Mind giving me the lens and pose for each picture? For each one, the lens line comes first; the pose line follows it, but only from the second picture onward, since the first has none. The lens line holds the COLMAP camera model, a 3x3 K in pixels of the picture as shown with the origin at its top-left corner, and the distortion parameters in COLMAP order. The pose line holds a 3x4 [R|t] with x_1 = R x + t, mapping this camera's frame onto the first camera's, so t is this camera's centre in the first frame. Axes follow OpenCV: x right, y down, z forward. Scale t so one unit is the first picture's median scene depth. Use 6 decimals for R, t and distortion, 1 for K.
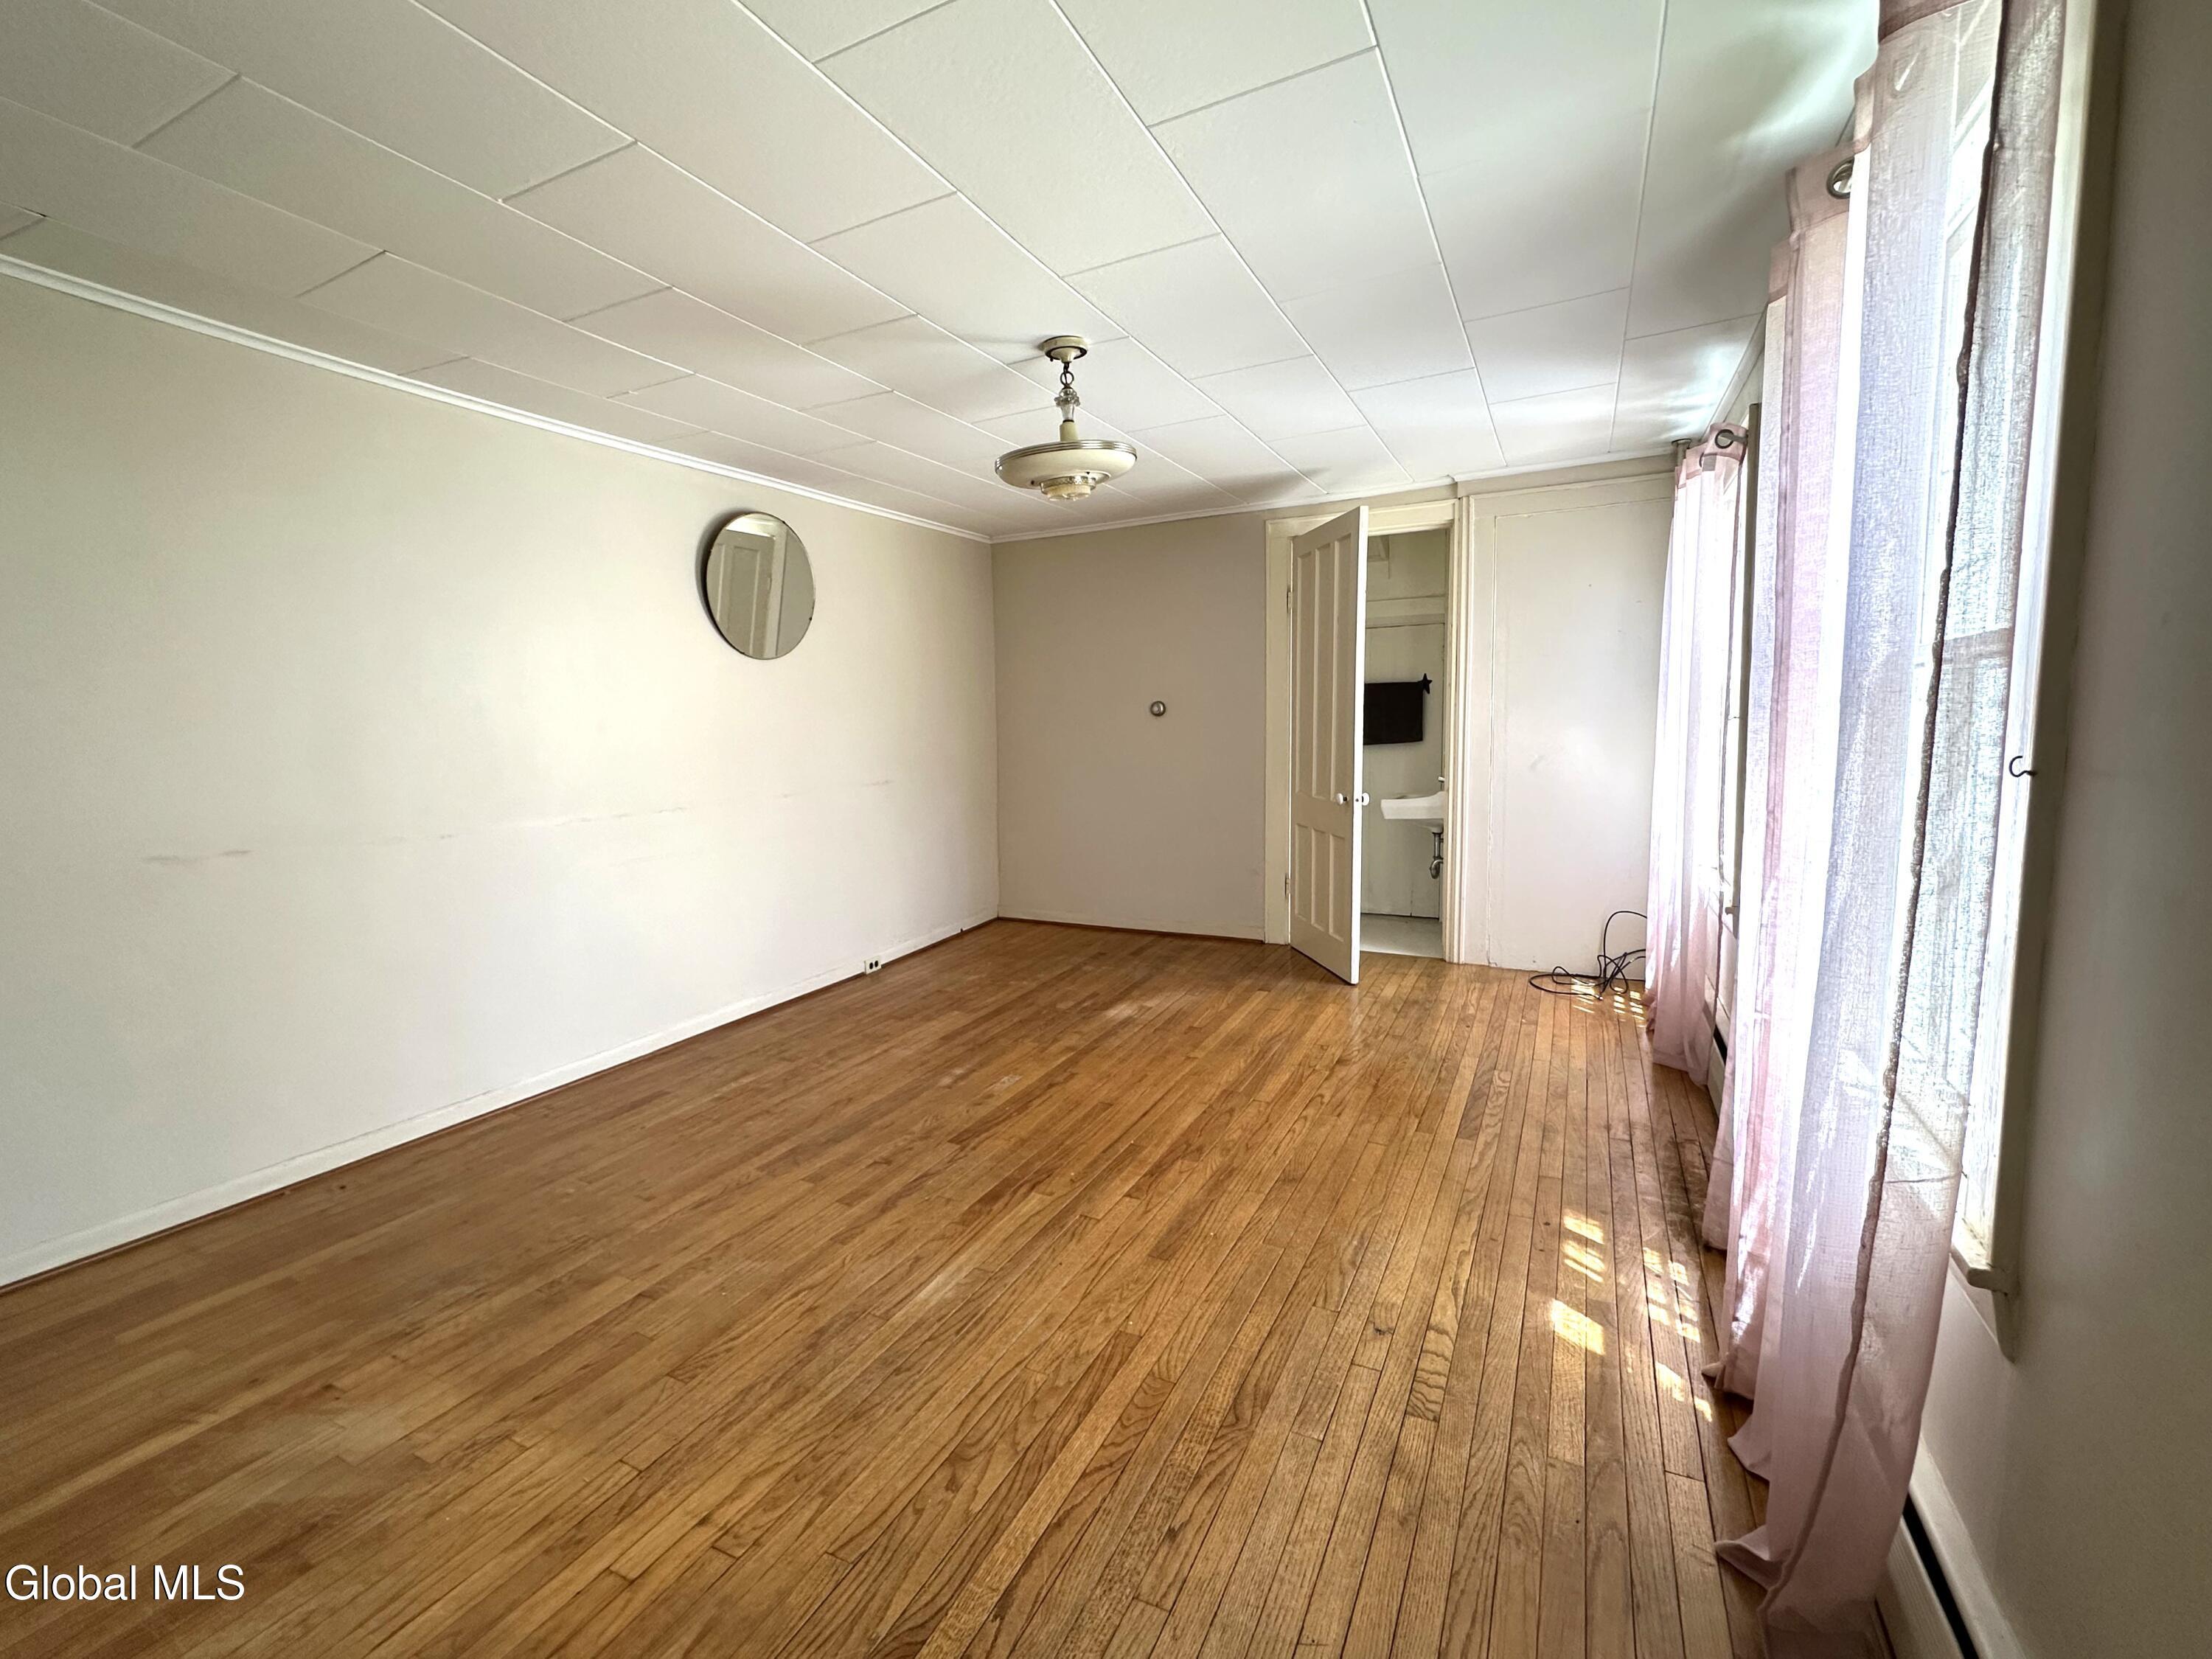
lens RADIAL K [[936.2, 0, 1106.0], [0, 936.2, 829.5], [0, 0, 1]] dist [-0.000076, -0.000088]
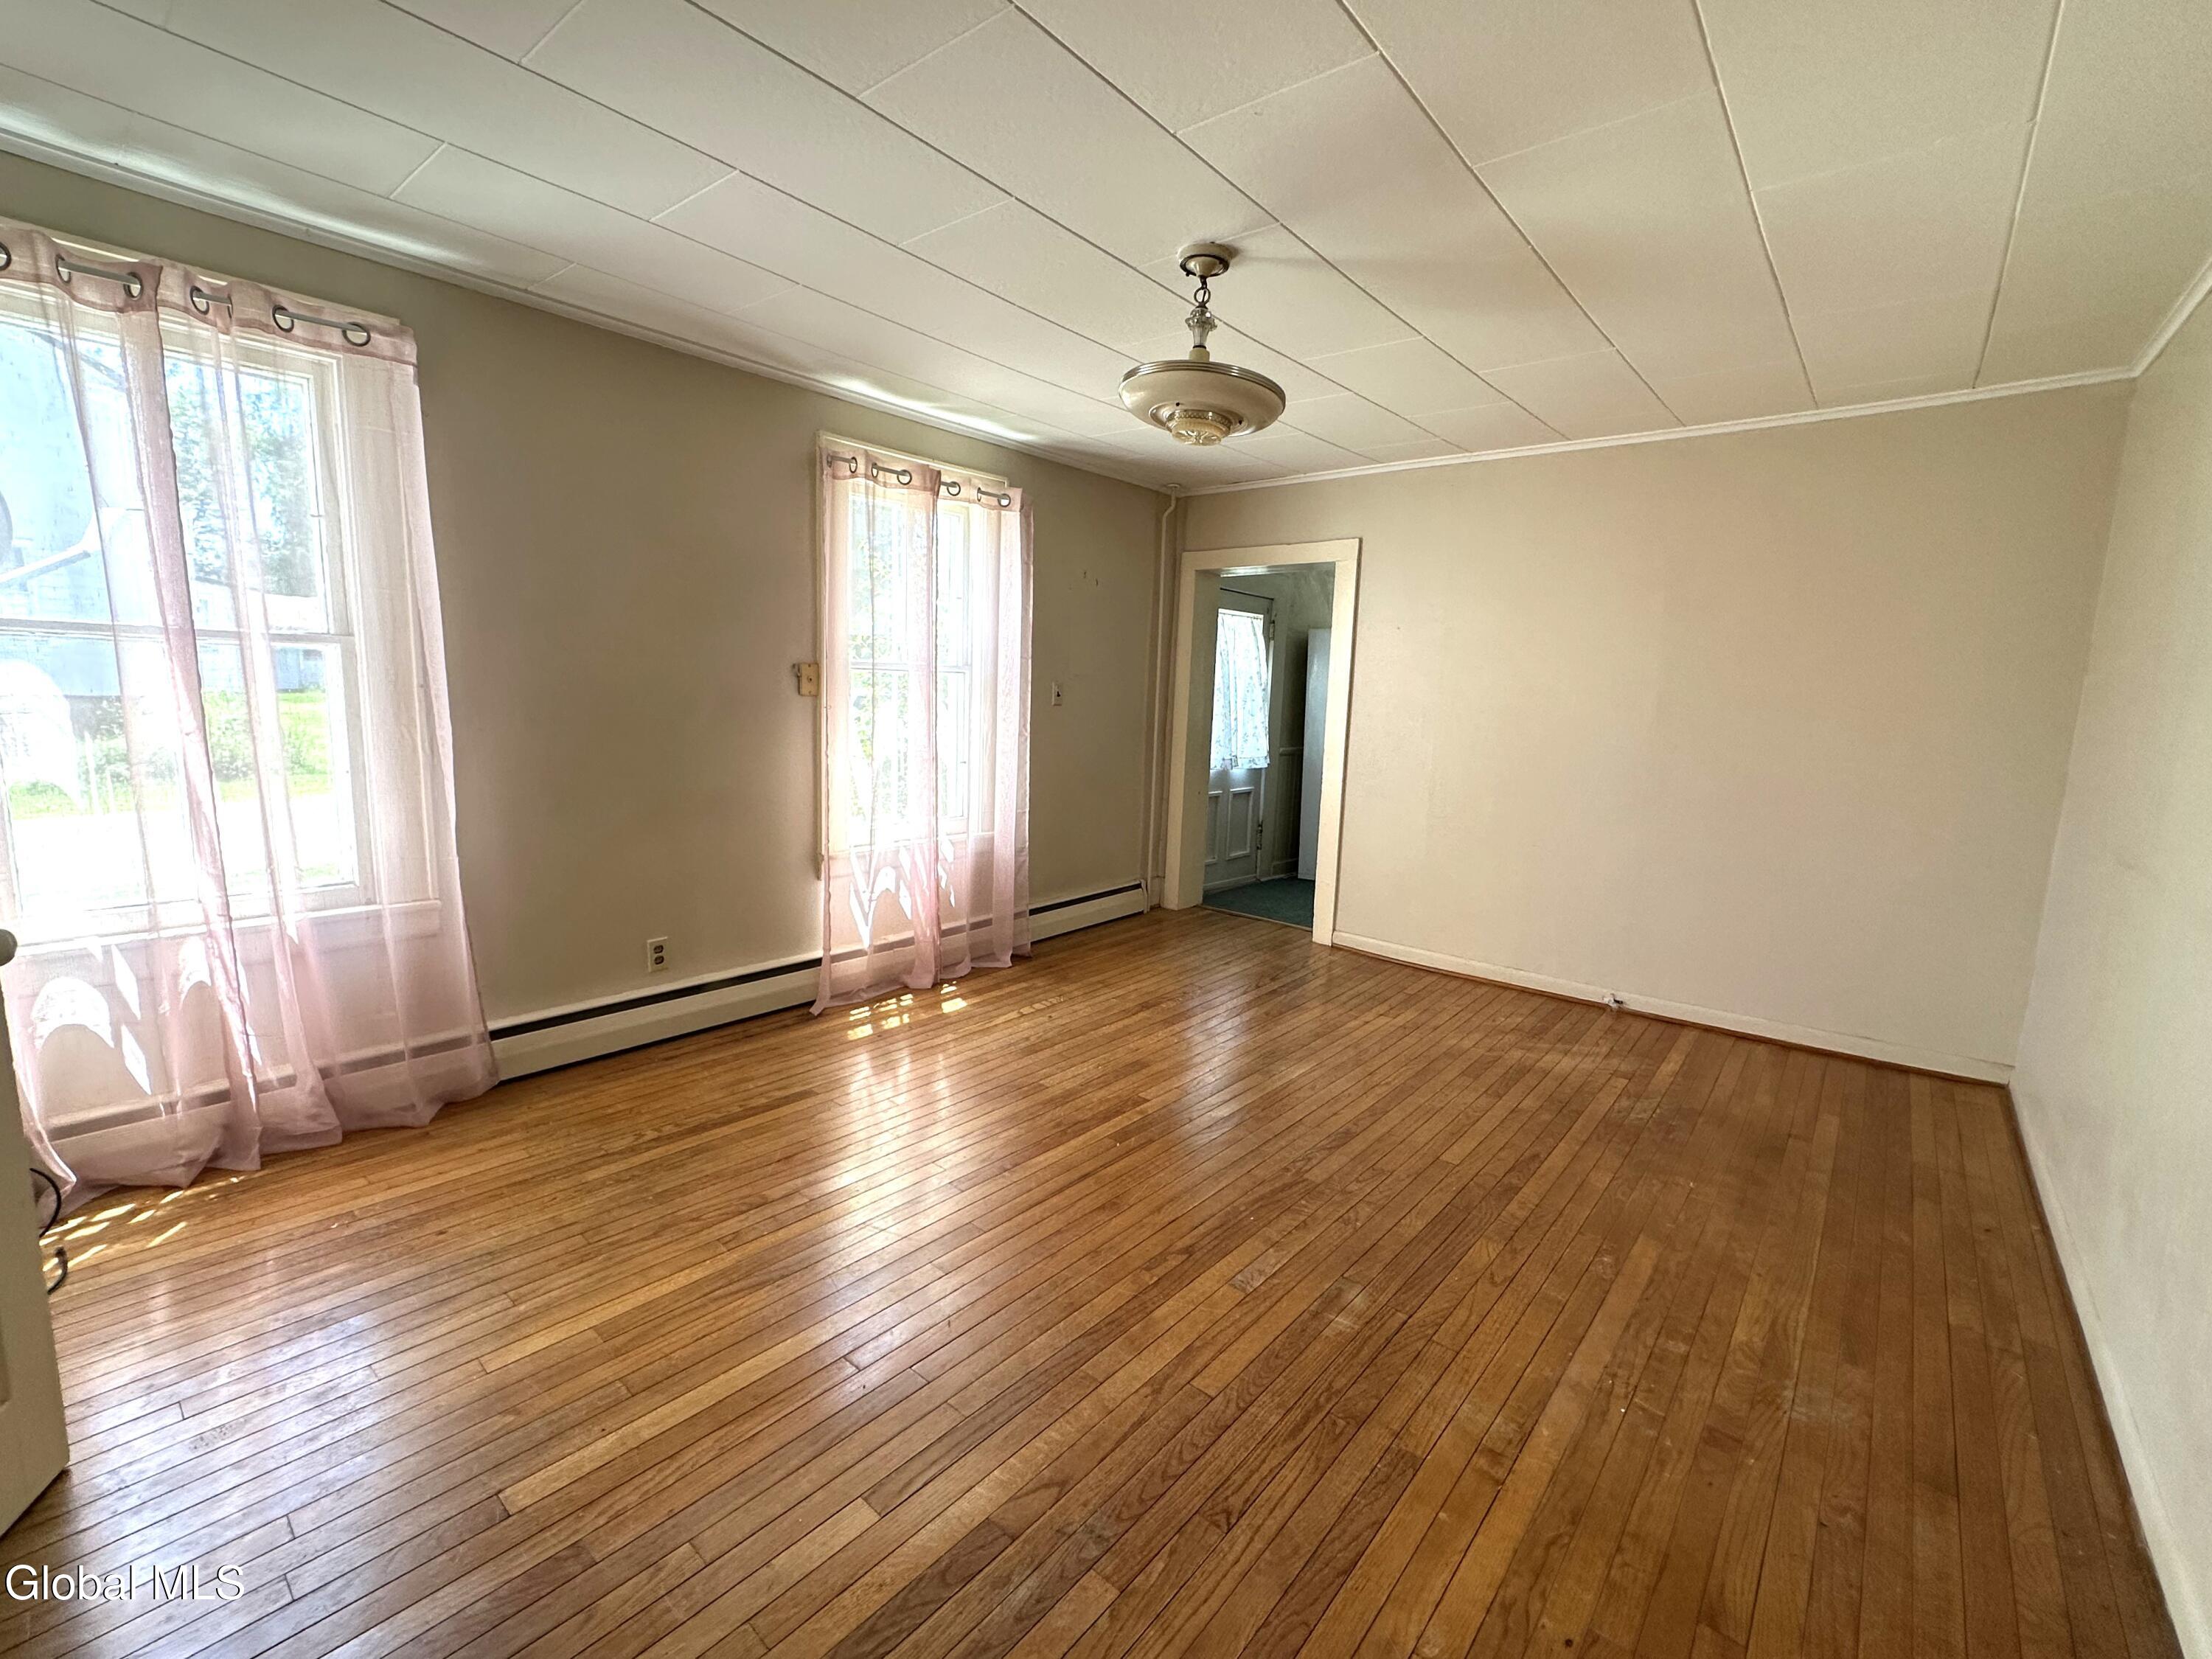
lens RADIAL K [[936.2, 0, 1106.0], [0, 936.2, 829.5], [0, 0, 1]] dist [-0.000076, -0.000088]
pose [[-0.971949, -0.047677, 0.230309, -0.215787], [0.013702, 0.966096, 0.257818, -0.290735], [-0.234792, 0.253741, -0.938343, 2.391935]]
